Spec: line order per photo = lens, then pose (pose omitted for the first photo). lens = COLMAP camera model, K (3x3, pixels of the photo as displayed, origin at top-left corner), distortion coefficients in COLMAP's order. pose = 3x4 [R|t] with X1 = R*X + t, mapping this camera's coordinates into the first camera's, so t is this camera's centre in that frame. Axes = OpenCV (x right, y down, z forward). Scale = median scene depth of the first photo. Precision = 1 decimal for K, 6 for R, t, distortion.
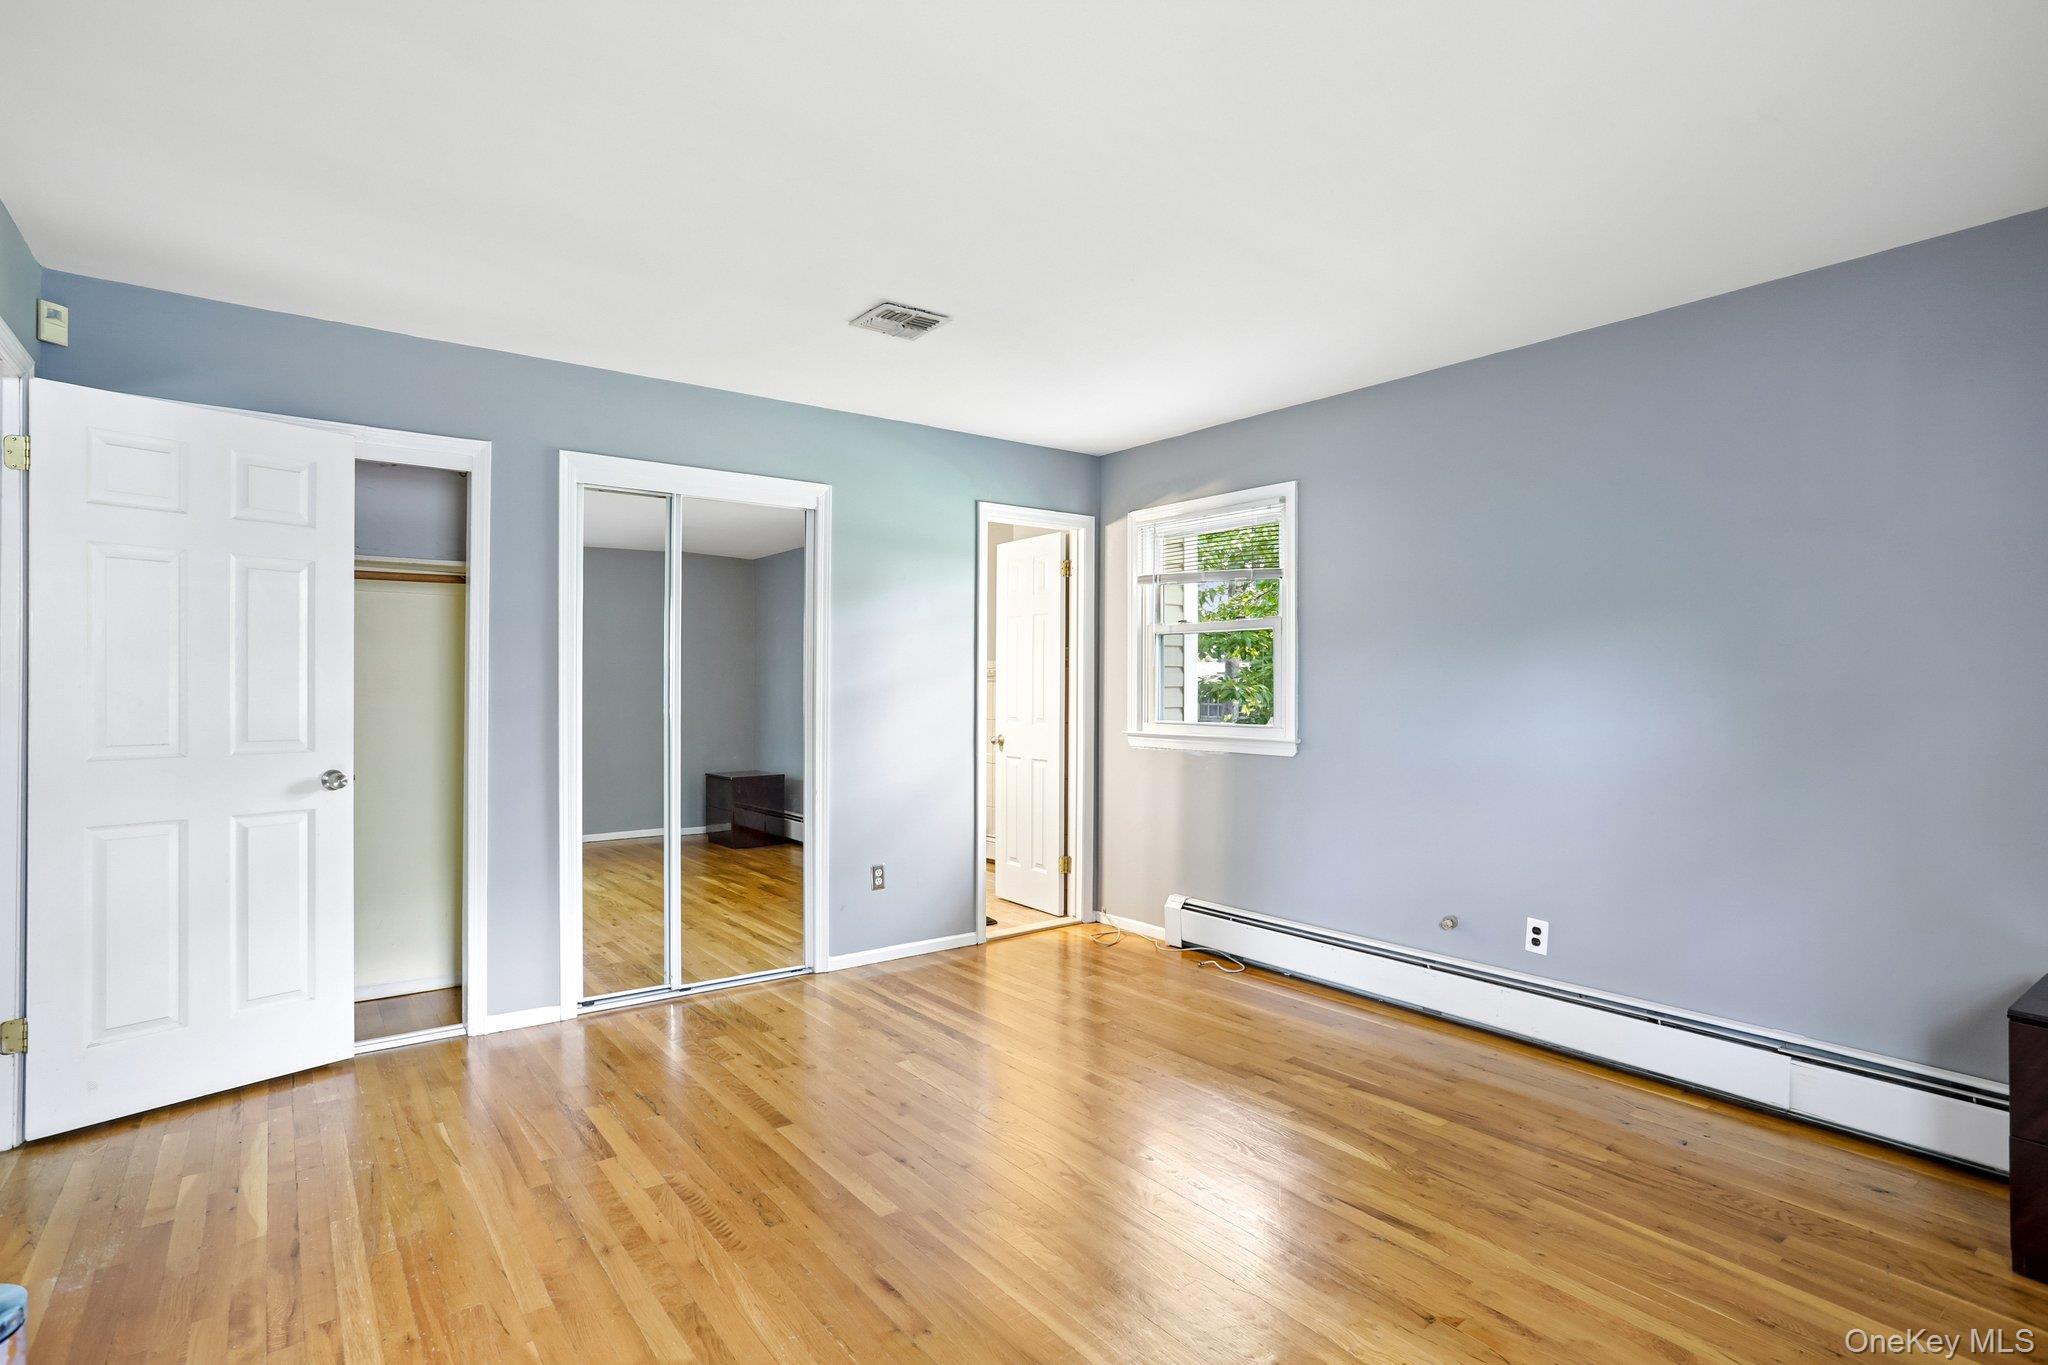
lens RADIAL K [[1016.4, 0, 1010.7], [0, 1016.4, 688.2], [0, 0, 1]] dist [-0.059849, 0.044239]
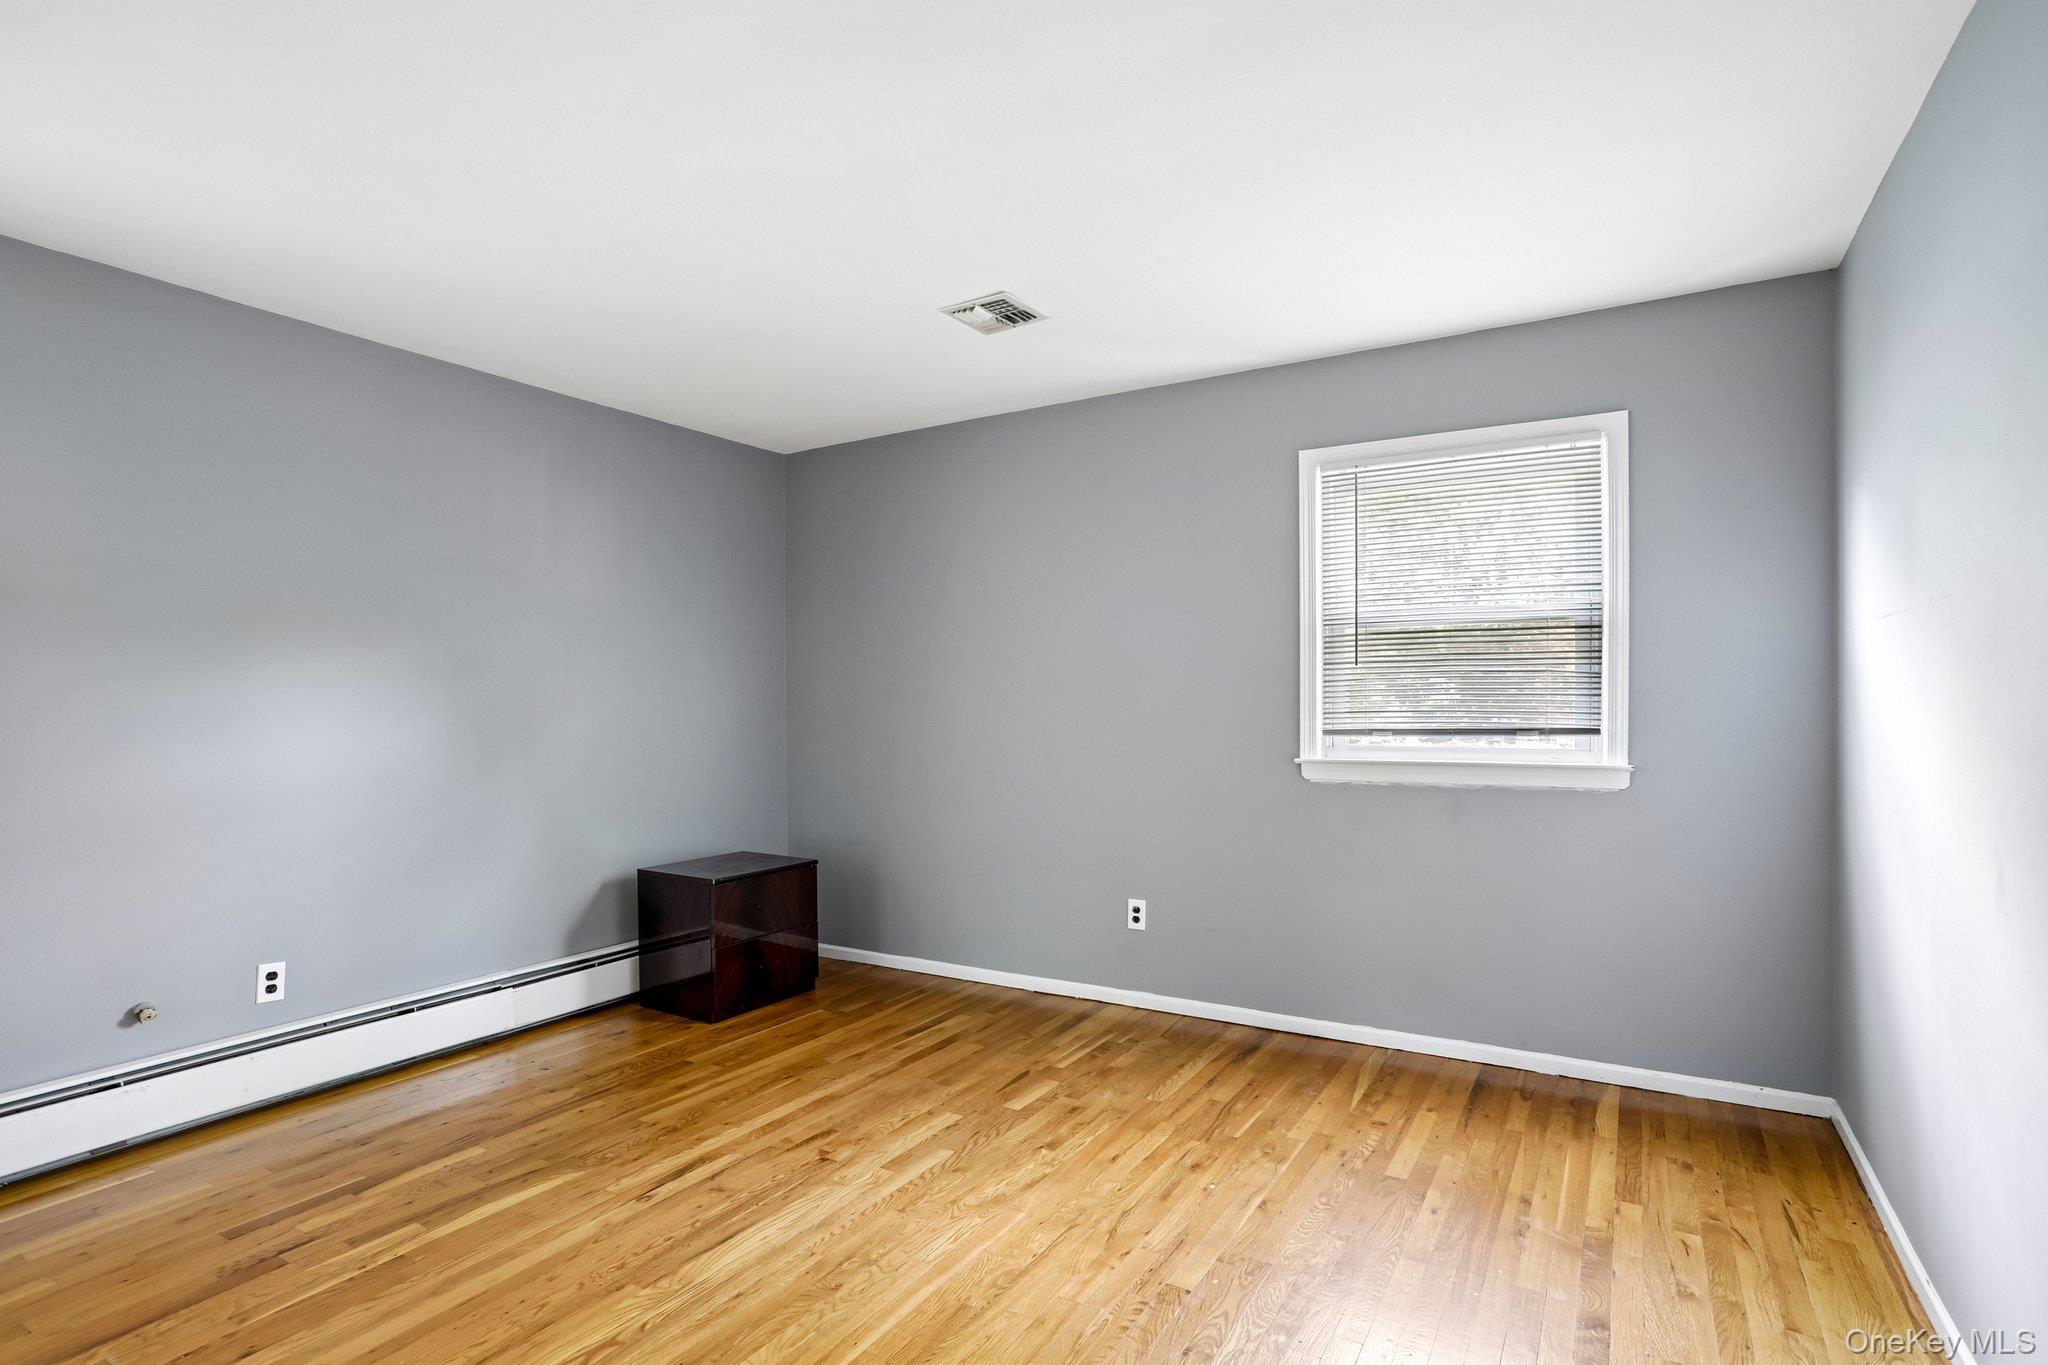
lens RADIAL K [[1016.4, 0, 1010.7], [0, 1016.4, 688.2], [0, 0, 1]] dist [-0.059849, 0.044239]
pose [[-0.379165, 0.013708, 0.925228, -0.739112], [0.002330, 0.999901, -0.013859, -0.001097], [-0.925326, -0.003099, -0.379160, 0.976471]]
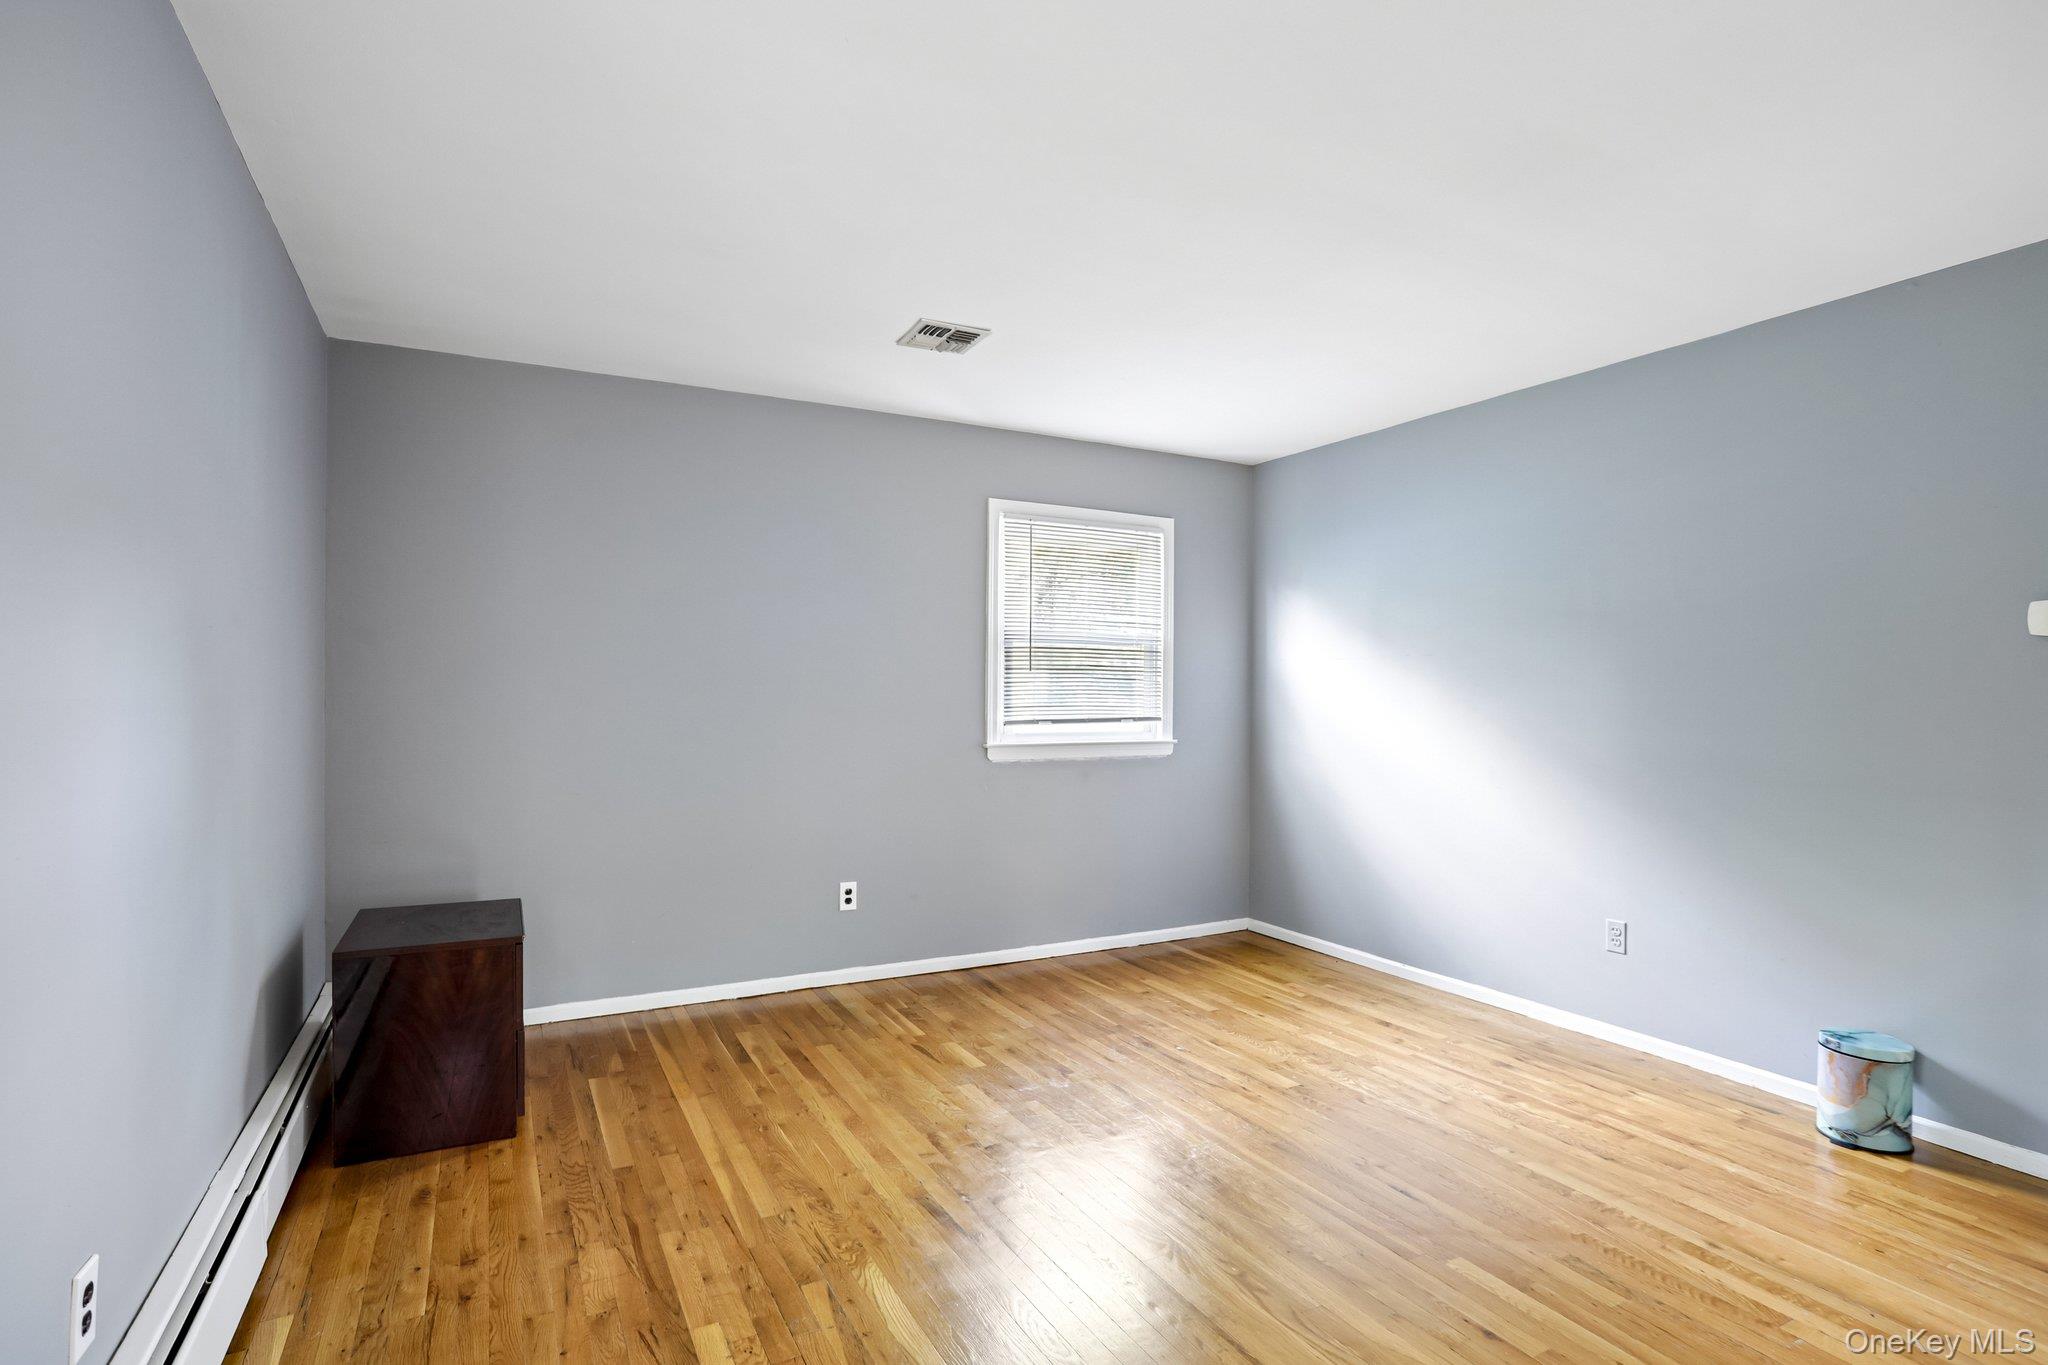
lens RADIAL K [[996.7, 0, 1024.0], [0, 996.7, 682.5], [0, 0, 1]] dist [-0.021172, 0.000293]
pose [[-0.989933, -0.002539, 0.141514, 0.132790], [-0.005493, 0.999775, -0.020485, 0.006825], [-0.141431, -0.021056, -0.989724, 1.805367]]
